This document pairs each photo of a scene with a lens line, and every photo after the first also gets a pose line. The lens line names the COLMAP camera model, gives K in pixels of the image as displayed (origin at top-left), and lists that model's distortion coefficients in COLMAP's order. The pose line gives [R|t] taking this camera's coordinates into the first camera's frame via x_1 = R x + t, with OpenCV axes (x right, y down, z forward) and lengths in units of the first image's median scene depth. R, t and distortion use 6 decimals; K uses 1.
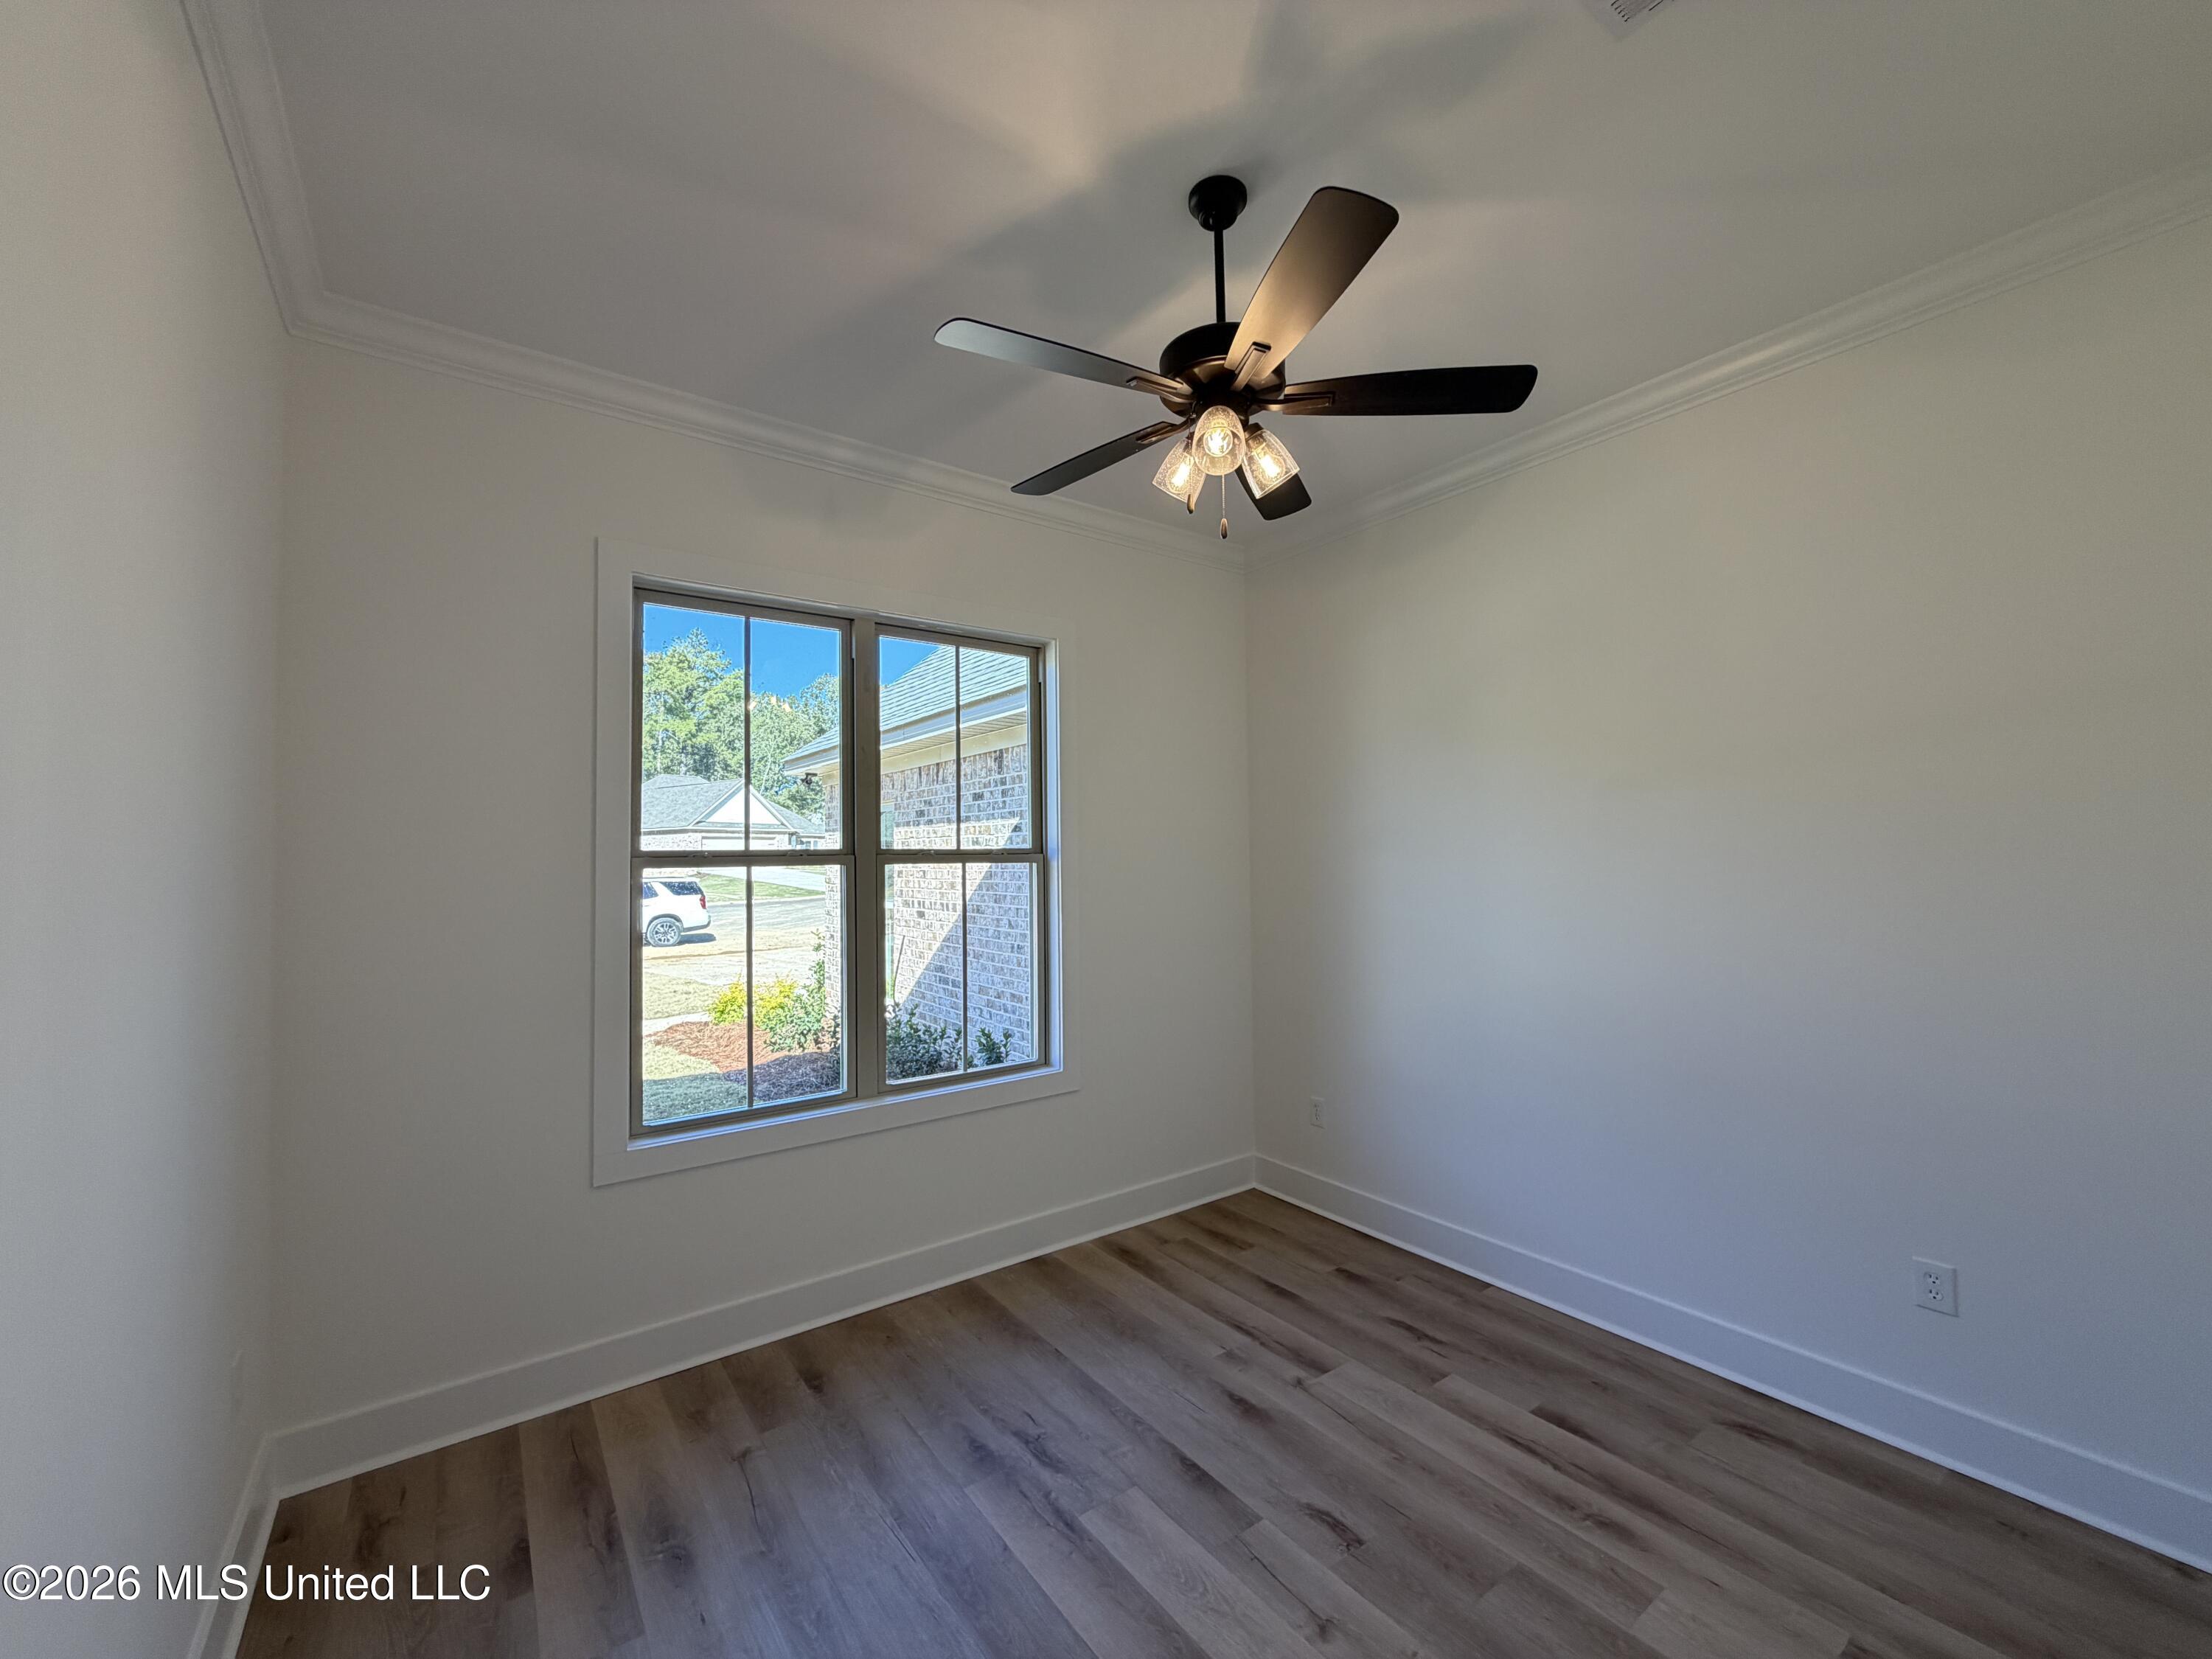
lens RADIAL K [[882.1, 0, 1110.2], [0, 882.1, 837.7], [0, 0, 1]] dist [-0.002048, 0.000116]
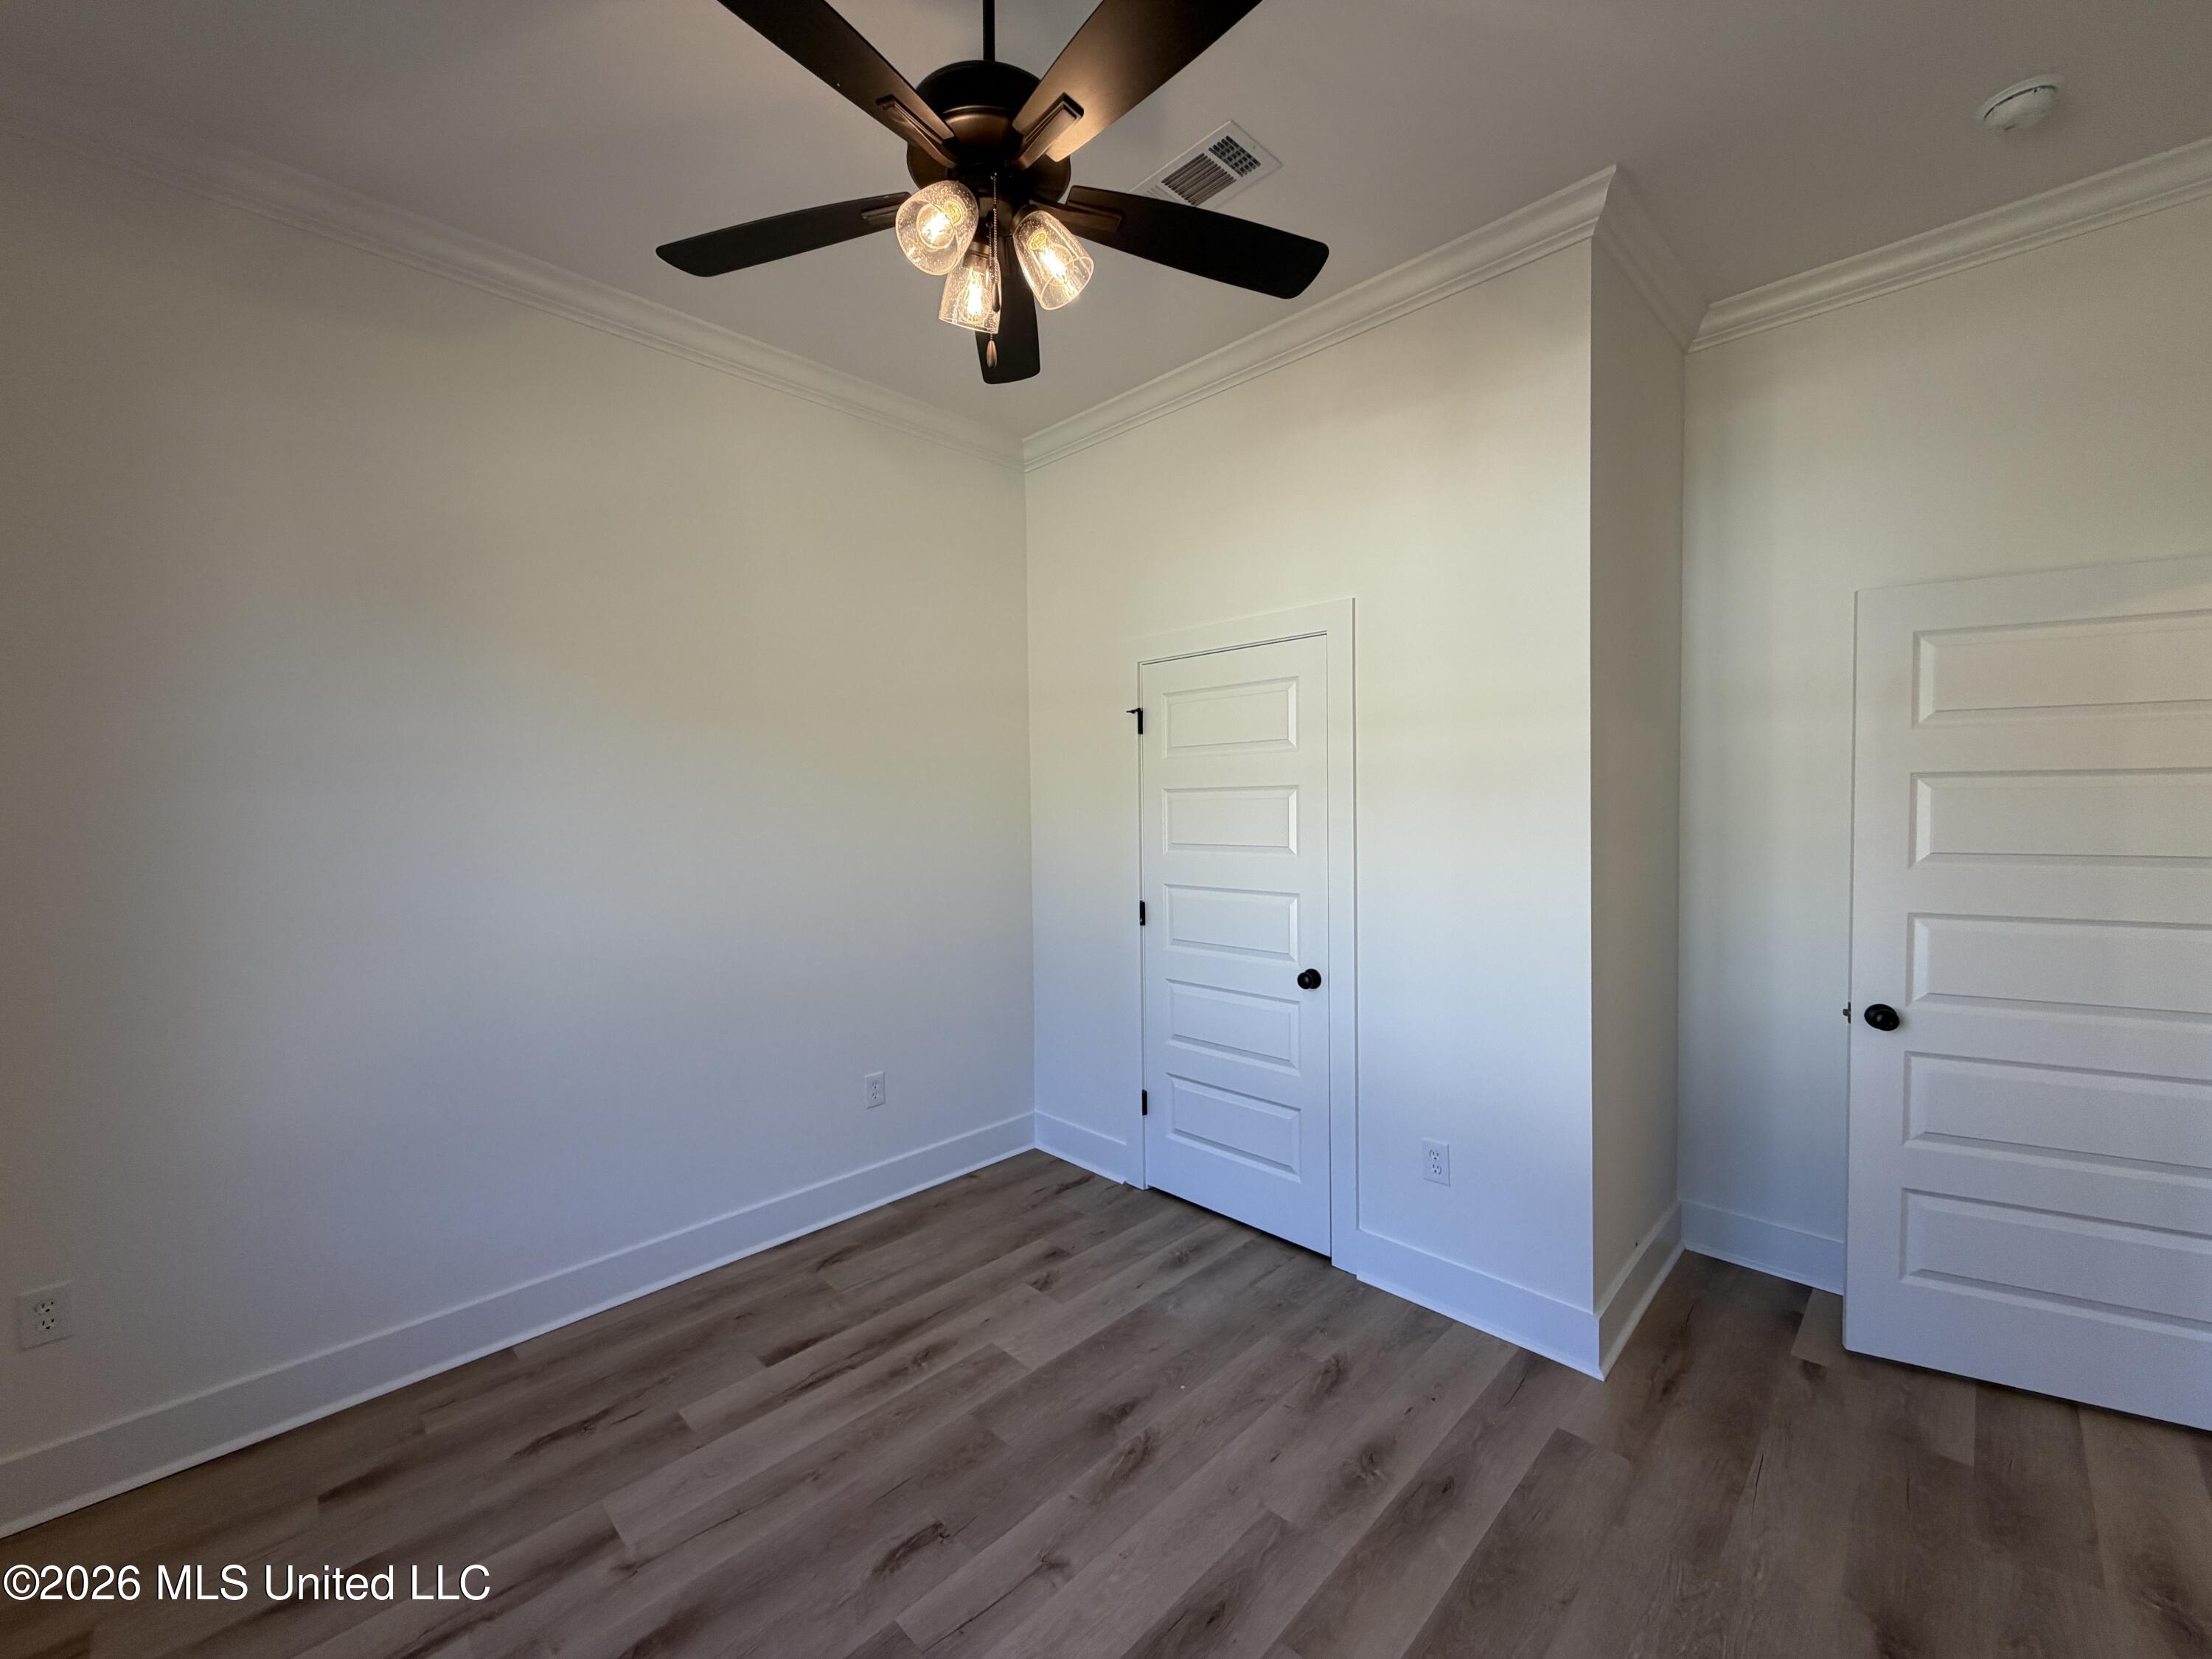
lens RADIAL K [[882.1, 0, 1106.3], [0, 882.1, 827.1], [0, 0, 1]] dist [-0.002048, 0.000116]
pose [[-0.160754, -0.013669, 0.986900, -0.545295], [-0.013906, 0.999836, 0.011583, 0.054148], [-0.986897, -0.011862, -0.160918, 0.844050]]
